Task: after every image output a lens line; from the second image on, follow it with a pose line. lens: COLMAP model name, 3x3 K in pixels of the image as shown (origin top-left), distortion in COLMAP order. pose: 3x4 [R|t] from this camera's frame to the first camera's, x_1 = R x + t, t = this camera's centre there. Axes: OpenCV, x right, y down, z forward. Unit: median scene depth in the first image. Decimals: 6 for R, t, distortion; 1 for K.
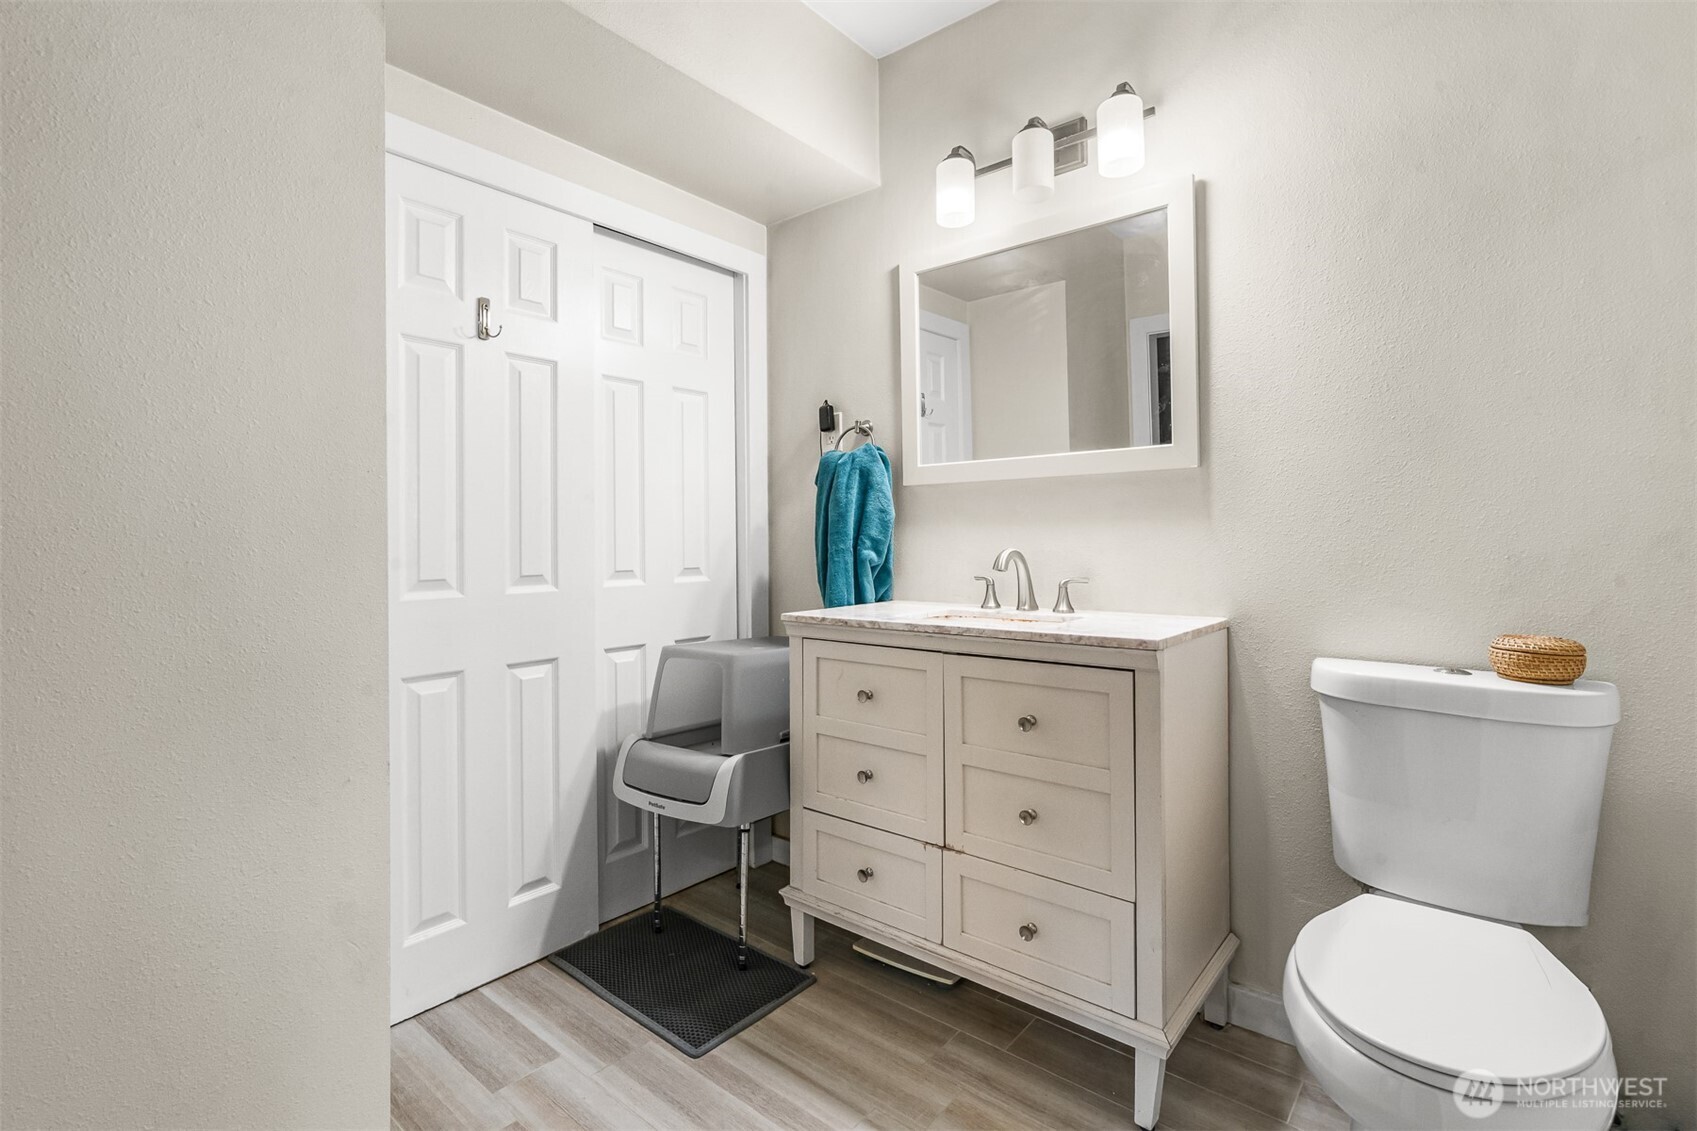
lens RADIAL K [[765.5, 0, 844.3], [0, 765.5, 548.8], [0, 0, 1]] dist [-0.000973, 0.000051]
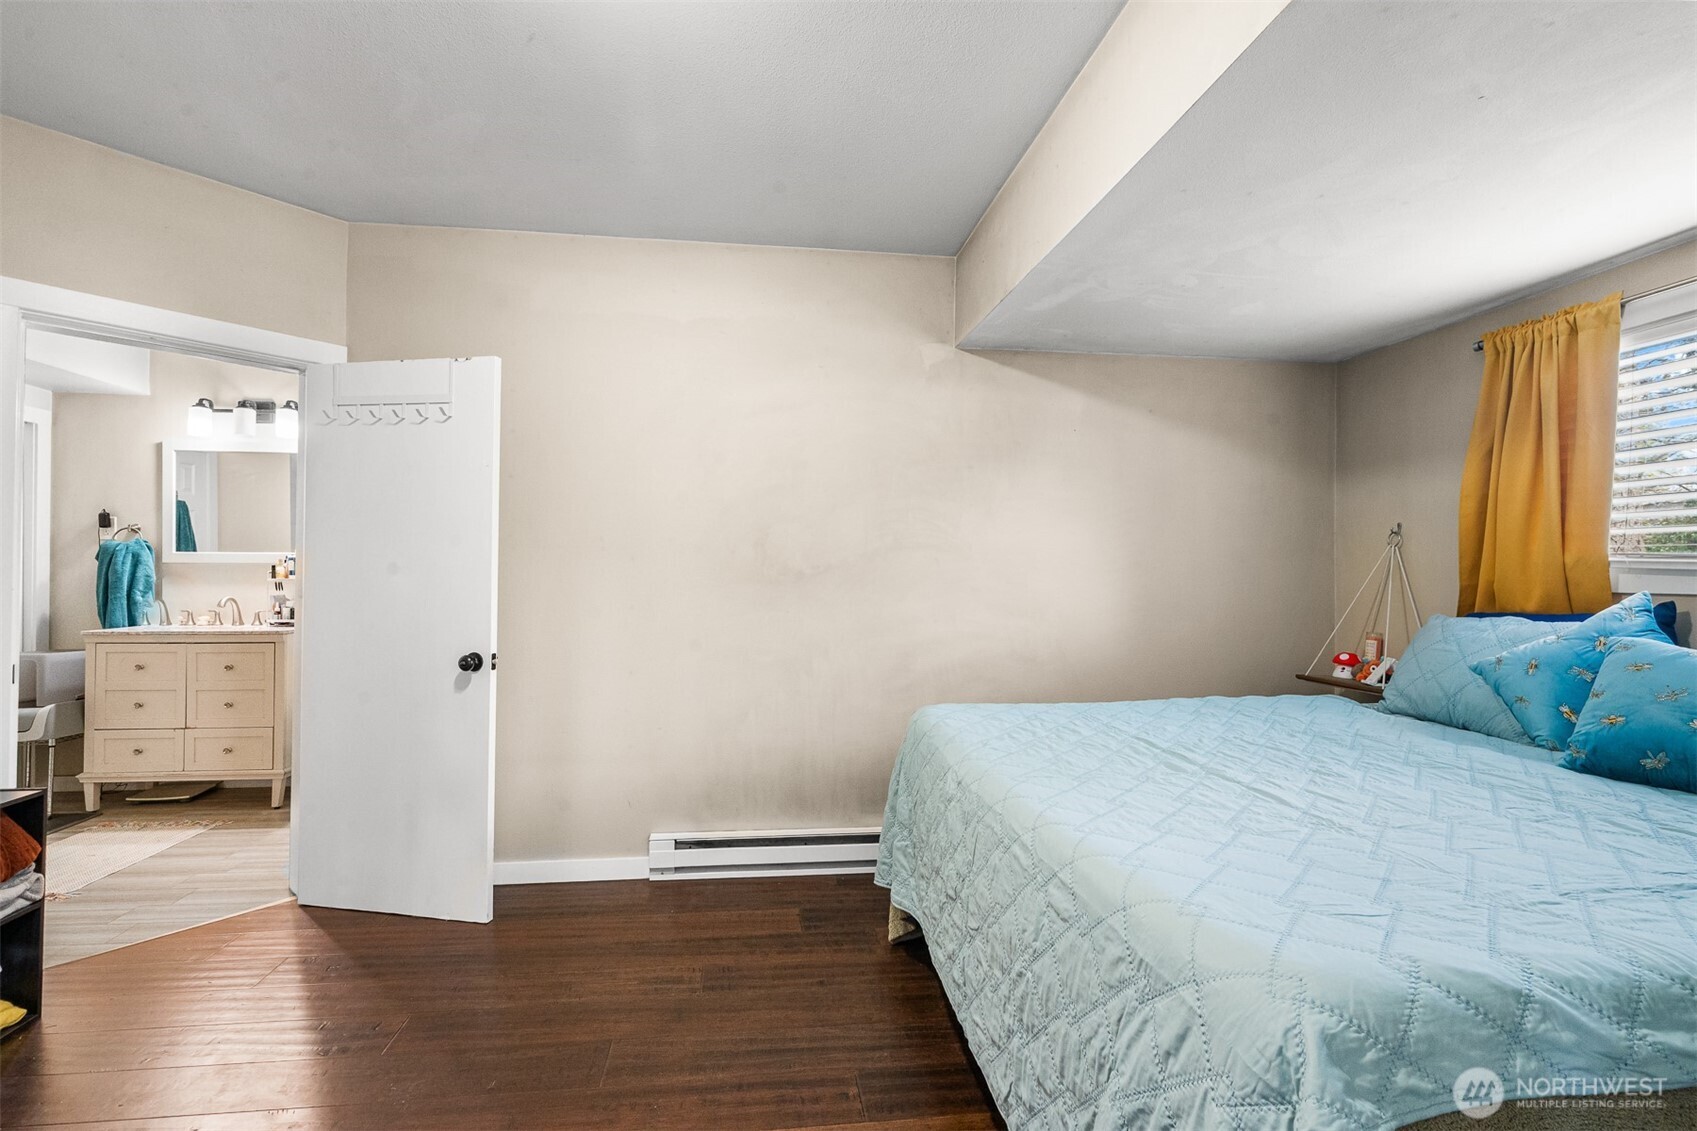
lens RADIAL K [[798.4, 0, 848.5], [0, 798.4, 565.5], [0, 0, 1]] dist [-0.005850, -0.000578]
pose [[0.689158, 0.017769, 0.724393, -0.175789], [-0.005232, 0.999795, -0.019546, -0.046355], [-0.724592, 0.009680, 0.689110, -1.566226]]
